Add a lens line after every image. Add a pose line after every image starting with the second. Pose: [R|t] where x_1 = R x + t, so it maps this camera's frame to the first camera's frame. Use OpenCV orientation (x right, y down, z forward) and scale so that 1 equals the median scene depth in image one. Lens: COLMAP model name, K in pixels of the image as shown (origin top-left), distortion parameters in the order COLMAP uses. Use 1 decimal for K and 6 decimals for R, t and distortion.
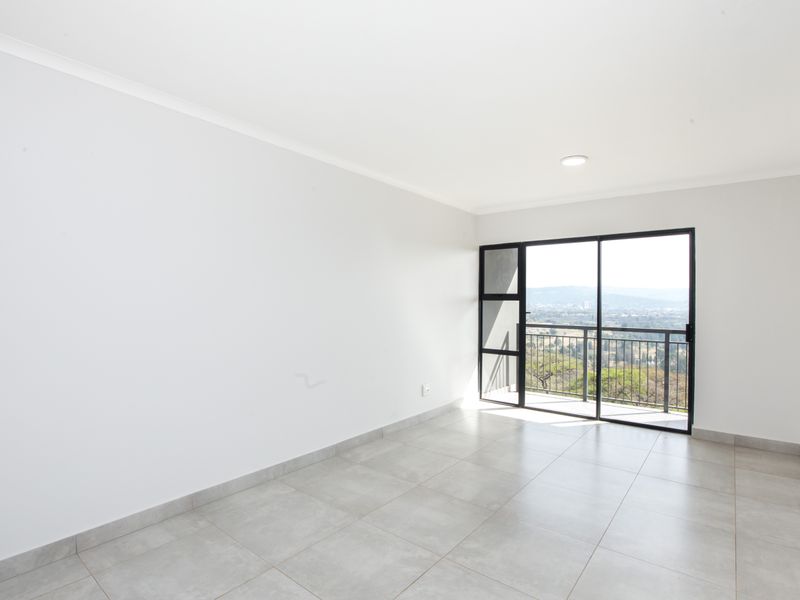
lens RADIAL K [[416.7, 0, 404.3], [0, 416.7, 304.7], [0, 0, 1]] dist [-0.034709, 0.003814]
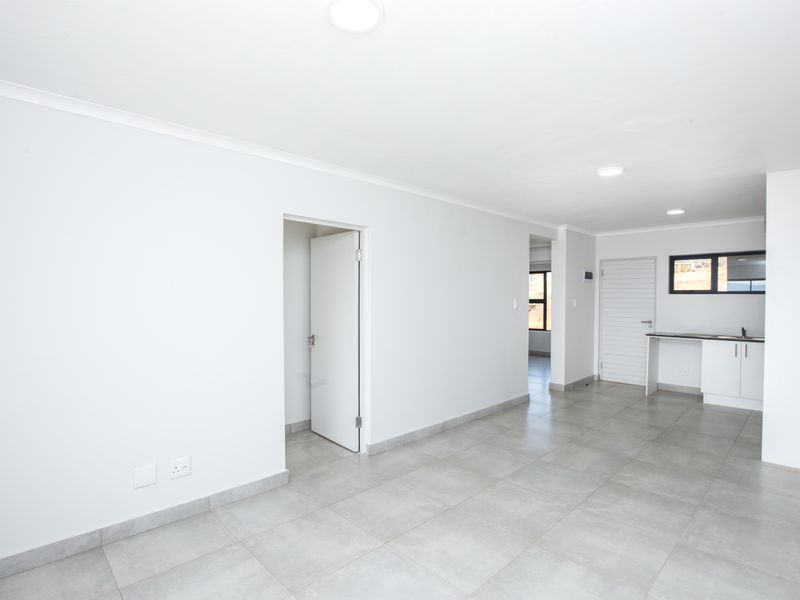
lens RADIAL K [[416.7, 0, 406.1], [0, 416.7, 305.9], [0, 0, 1]] dist [-0.034709, 0.003814]
pose [[-0.993137, -0.012507, 0.116290, 0.270968], [-0.008801, 0.999439, 0.032326, -0.037881], [-0.116629, 0.031081, -0.992689, 1.295320]]
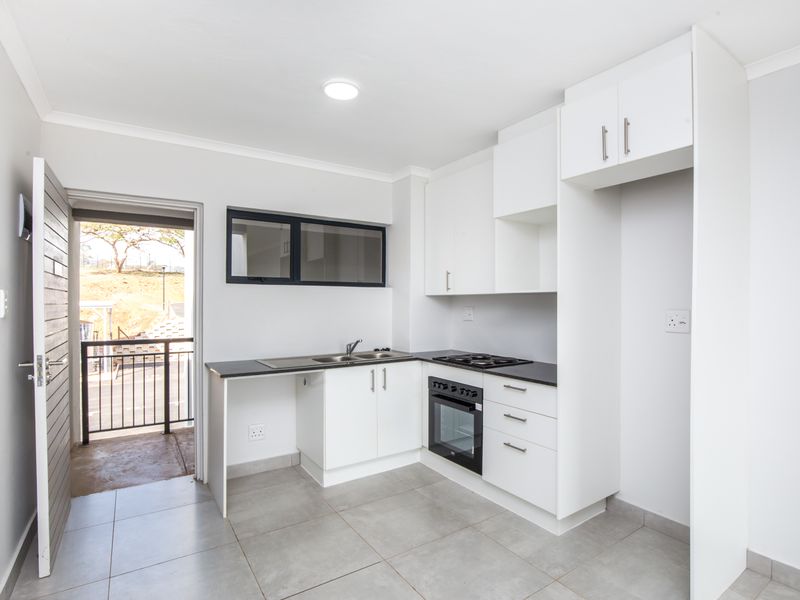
lens RADIAL K [[416.7, 0, 405.7], [0, 416.7, 299.9], [0, 0, 1]] dist [-0.034709, 0.003814]
pose [[-0.306957, -0.009554, -0.951675, 0.087334], [-0.010058, 0.999926, -0.006794, -0.006780], [0.951670, 0.007486, -0.307030, 0.135866]]
